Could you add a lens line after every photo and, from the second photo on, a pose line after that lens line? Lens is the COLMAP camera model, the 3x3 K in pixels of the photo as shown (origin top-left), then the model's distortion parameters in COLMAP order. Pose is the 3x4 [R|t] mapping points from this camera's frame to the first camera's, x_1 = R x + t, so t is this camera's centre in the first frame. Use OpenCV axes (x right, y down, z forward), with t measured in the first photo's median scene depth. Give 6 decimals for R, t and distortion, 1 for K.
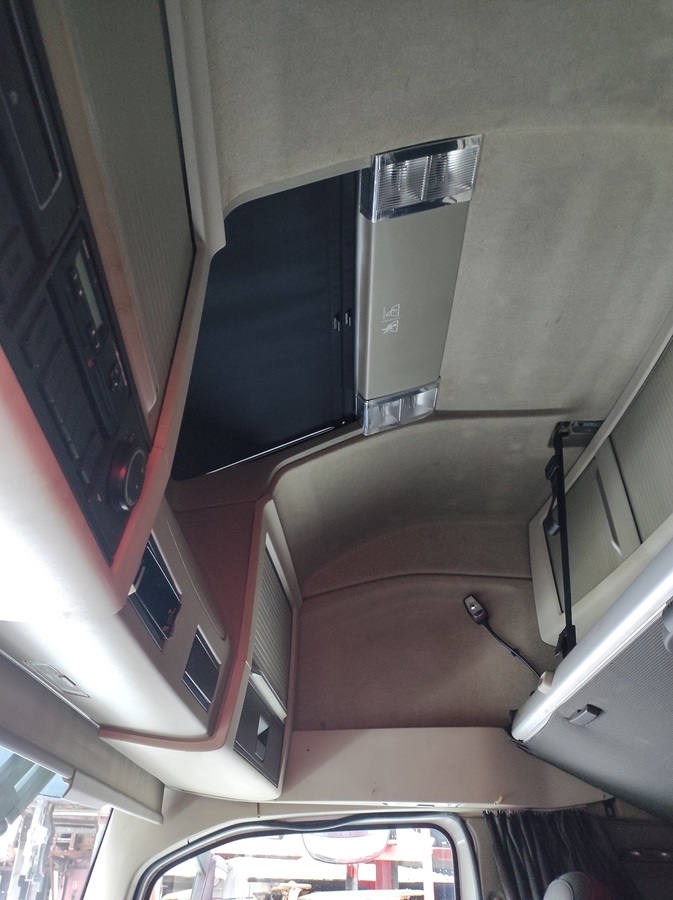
lens RADIAL K [[659.8, 0, 334.1], [0, 659.8, 449.5], [0, 0, 1]] dist [0.041950, -0.043673]
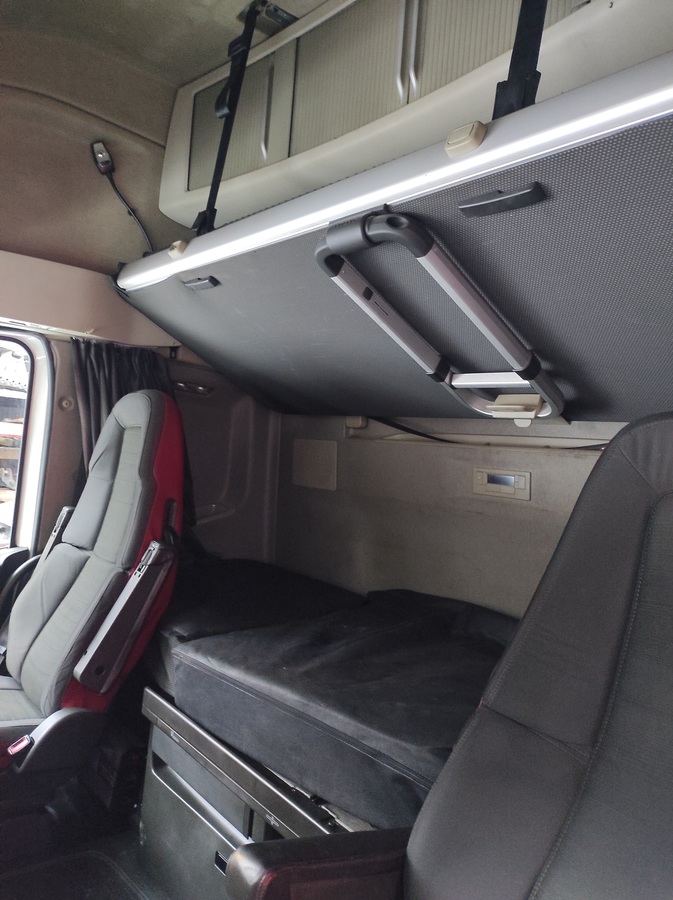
lens RADIAL K [[659.8, 0, 334.1], [0, 659.8, 449.5], [0, 0, 1]] dist [0.041950, -0.043673]
pose [[0.758792, 0.062898, 0.648289, -0.156201], [-0.435620, 0.788964, 0.433325, 0.009464], [-0.484221, -0.611211, 0.626059, -0.041251]]
